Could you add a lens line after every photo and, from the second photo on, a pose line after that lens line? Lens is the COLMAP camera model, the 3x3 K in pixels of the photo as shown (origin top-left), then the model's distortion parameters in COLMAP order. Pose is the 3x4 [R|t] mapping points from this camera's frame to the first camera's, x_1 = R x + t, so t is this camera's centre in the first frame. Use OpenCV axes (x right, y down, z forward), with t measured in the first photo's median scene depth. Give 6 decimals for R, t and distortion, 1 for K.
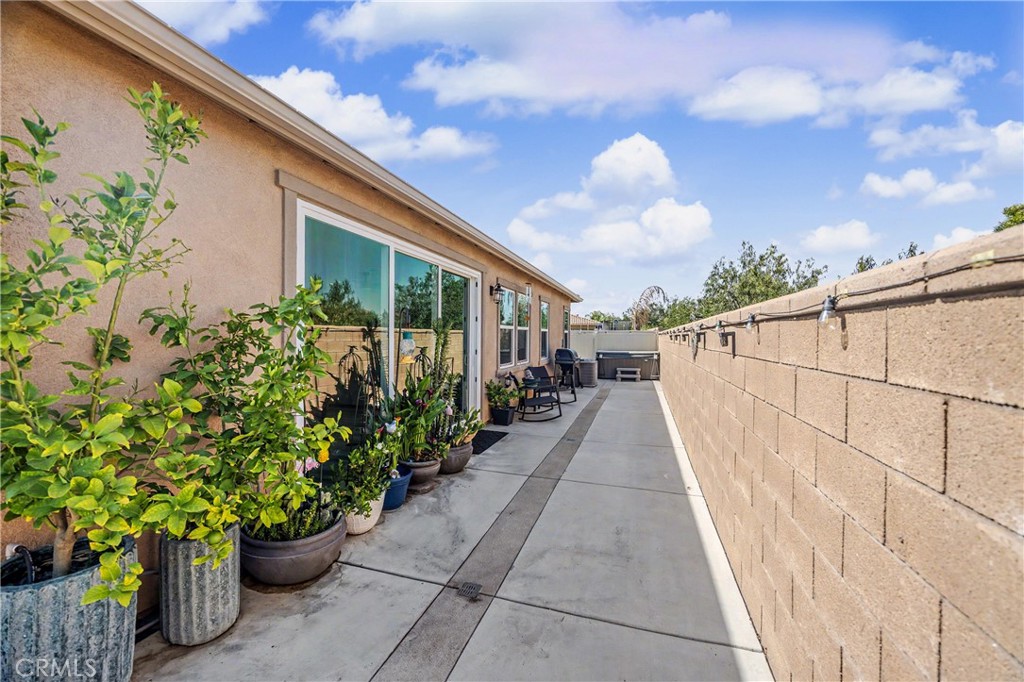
lens RADIAL K [[397.5, 0, 511.1], [0, 397.5, 340.9], [0, 0, 1]] dist [-0.000294, 0.000012]
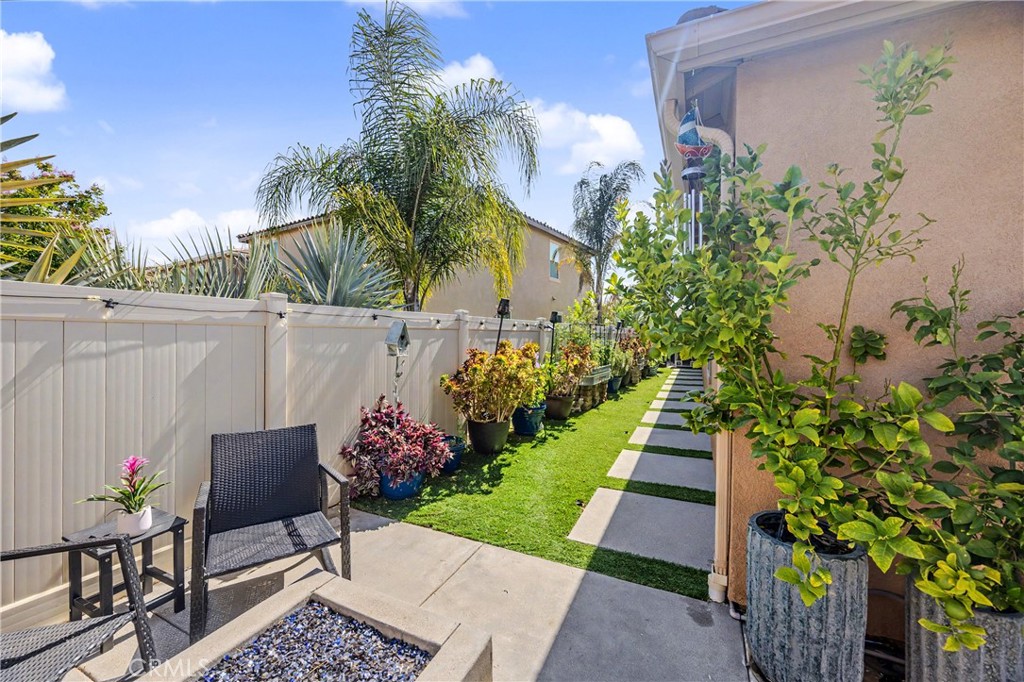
lens RADIAL K [[397.5, 0, 512.5], [0, 397.5, 336.7], [0, 0, 1]] dist [-0.000294, 0.000012]
pose [[-0.109368, 0.003971, -0.993993, 0.058976], [-0.014398, 0.999881, 0.005579, 0.005924], [0.993897, 0.014922, -0.109298, 0.268345]]
